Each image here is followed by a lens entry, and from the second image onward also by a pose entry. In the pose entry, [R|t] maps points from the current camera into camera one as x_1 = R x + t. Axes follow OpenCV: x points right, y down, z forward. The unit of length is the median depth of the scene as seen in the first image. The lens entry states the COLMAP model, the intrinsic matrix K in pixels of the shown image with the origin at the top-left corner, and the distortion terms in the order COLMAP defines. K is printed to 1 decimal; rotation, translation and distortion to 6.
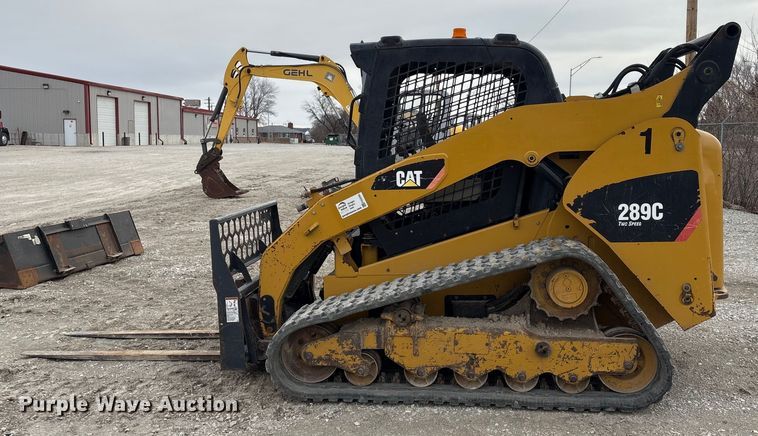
lens RADIAL K [[729.0, 0, 380.4], [0, 729.0, 189.4], [0, 0, 1]] dist [0.019777, -0.001825]
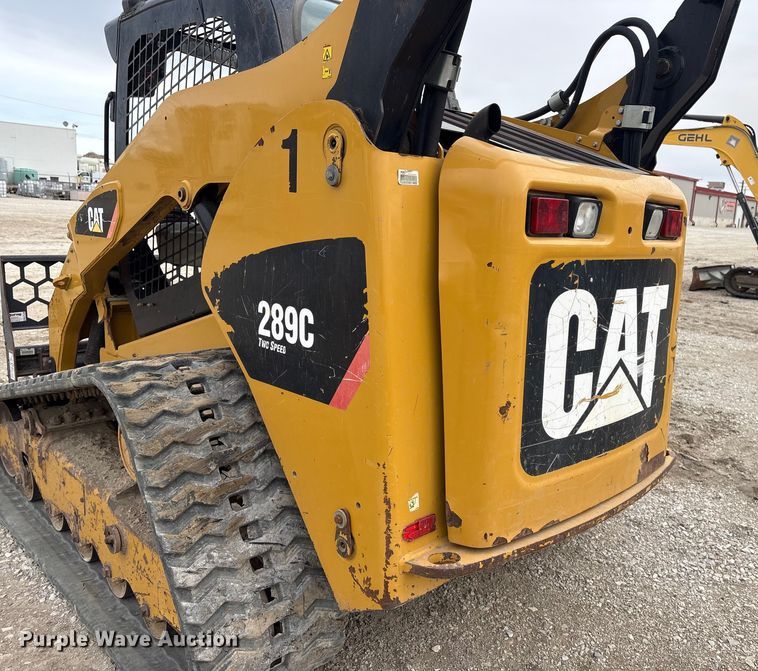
lens RADIAL K [[661.4, 0, 443.6], [0, 661.4, 334.1], [0, 0, 1]] dist [0.097766, -0.138282]
pose [[0.777213, 0.165057, -0.607204, 0.675837], [-0.104475, 0.985439, 0.134148, -0.027709], [0.620504, -0.040824, 0.783140, 0.735419]]
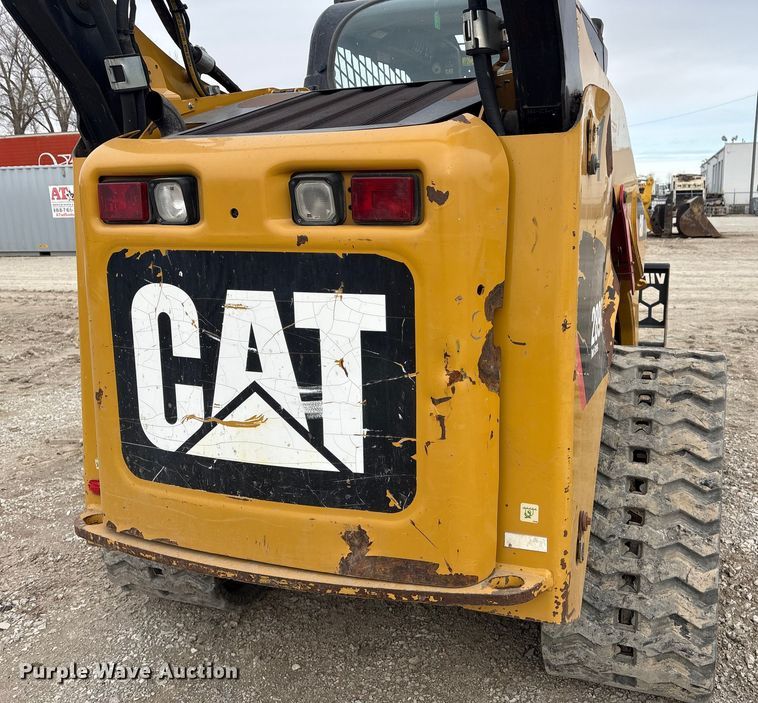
lens RADIAL K [[703.3, 0, 476.9], [0, 703.3, 342.2], [0, 0, 1]] dist [0.021037, -0.017534]
pose [[-0.232297, 0.192482, -0.953409, 0.810056], [-0.050201, 0.976544, 0.209384, -0.064175], [0.971349, 0.096501, -0.217186, 1.332010]]
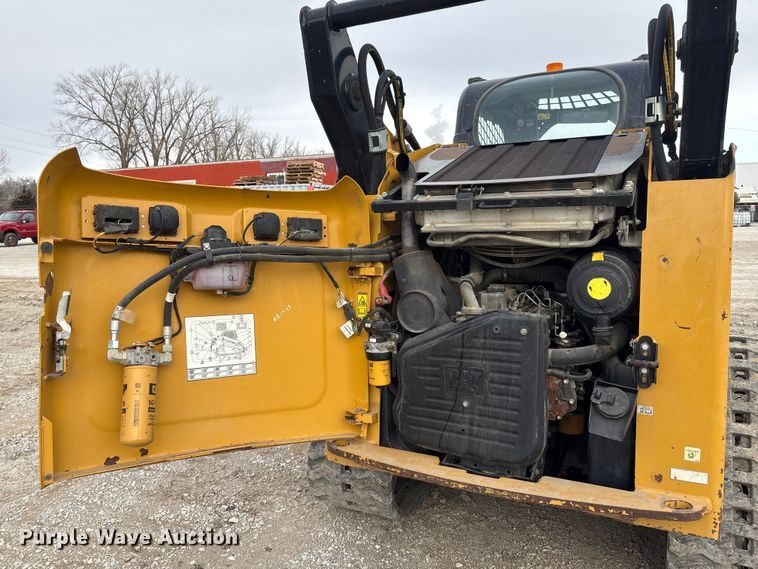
lens RADIAL K [[566.7, 0, 379.0], [0, 566.7, 284.5], [0, 0, 1]] dist [0.050423, -0.055042]
pose [[-0.365526, 0.116949, -0.923425, 0.908406], [-0.045631, 0.988631, 0.143270, -0.067708], [0.929682, 0.094506, -0.356034, 1.217733]]
